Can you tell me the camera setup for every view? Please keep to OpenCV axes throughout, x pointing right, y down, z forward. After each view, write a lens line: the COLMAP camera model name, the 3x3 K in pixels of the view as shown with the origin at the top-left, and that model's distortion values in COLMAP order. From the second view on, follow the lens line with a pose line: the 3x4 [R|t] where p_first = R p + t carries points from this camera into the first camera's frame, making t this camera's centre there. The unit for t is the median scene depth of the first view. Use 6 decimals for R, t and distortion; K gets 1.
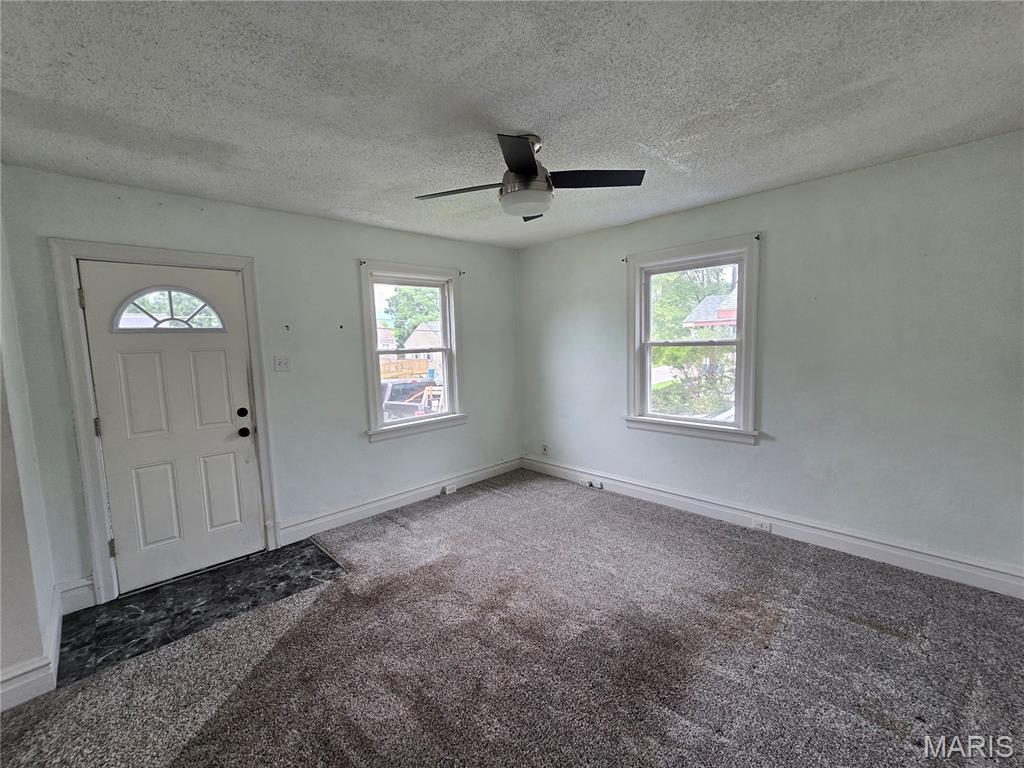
lens RADIAL K [[418.9, 0, 506.6], [0, 418.9, 388.1], [0, 0, 1]] dist [-0.006774, 0.000386]
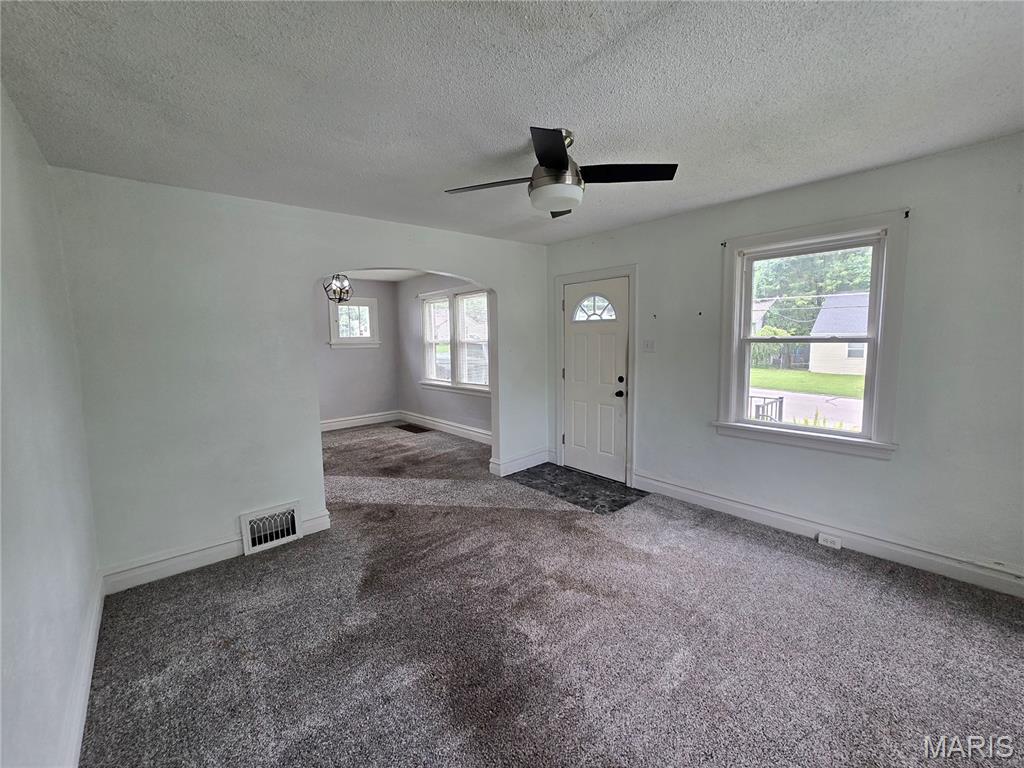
lens RADIAL K [[418.9, 0, 507.1], [0, 418.9, 381.4], [0, 0, 1]] dist [-0.006774, 0.000386]
pose [[-0.035758, 0.137983, -0.989789, 0.758163], [-0.092644, 0.985700, 0.140760, -0.095439], [0.995057, 0.096731, -0.022463, 0.654653]]
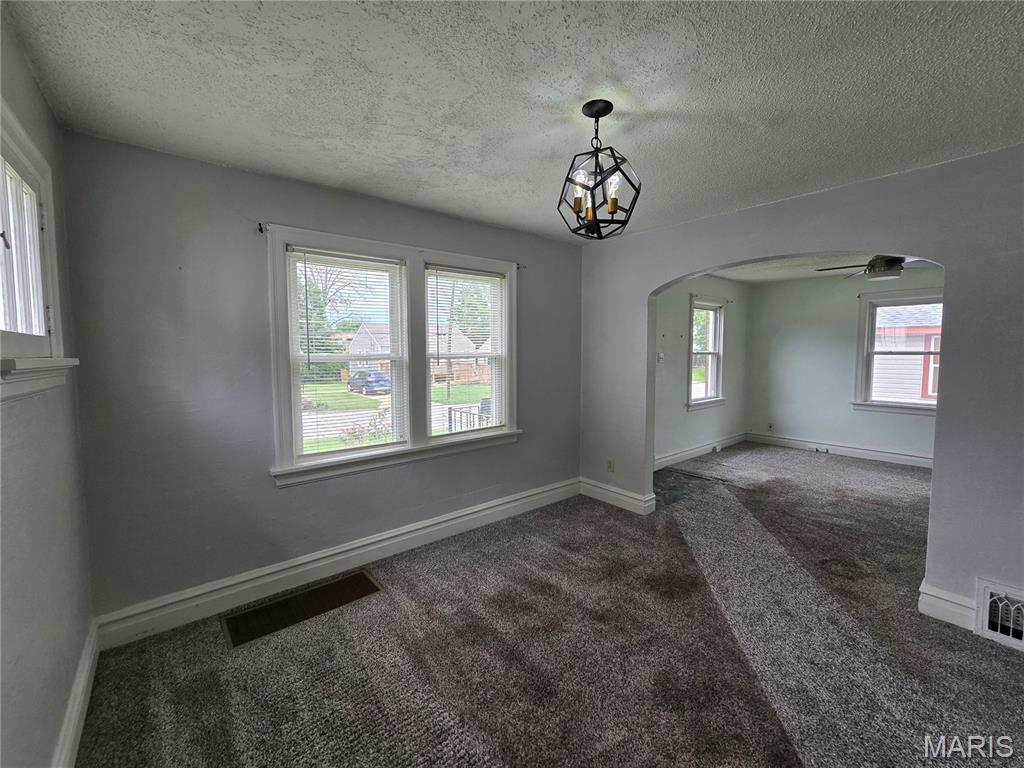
lens RADIAL K [[418.9, 0, 512.1], [0, 418.9, 377.9], [0, 0, 1]] dist [-0.006774, 0.000386]
pose [[0.997144, 0.033362, -0.067762, -1.051207], [-0.036396, 0.998367, -0.044032, 0.119692], [0.066183, 0.046373, 0.996729, -0.702201]]
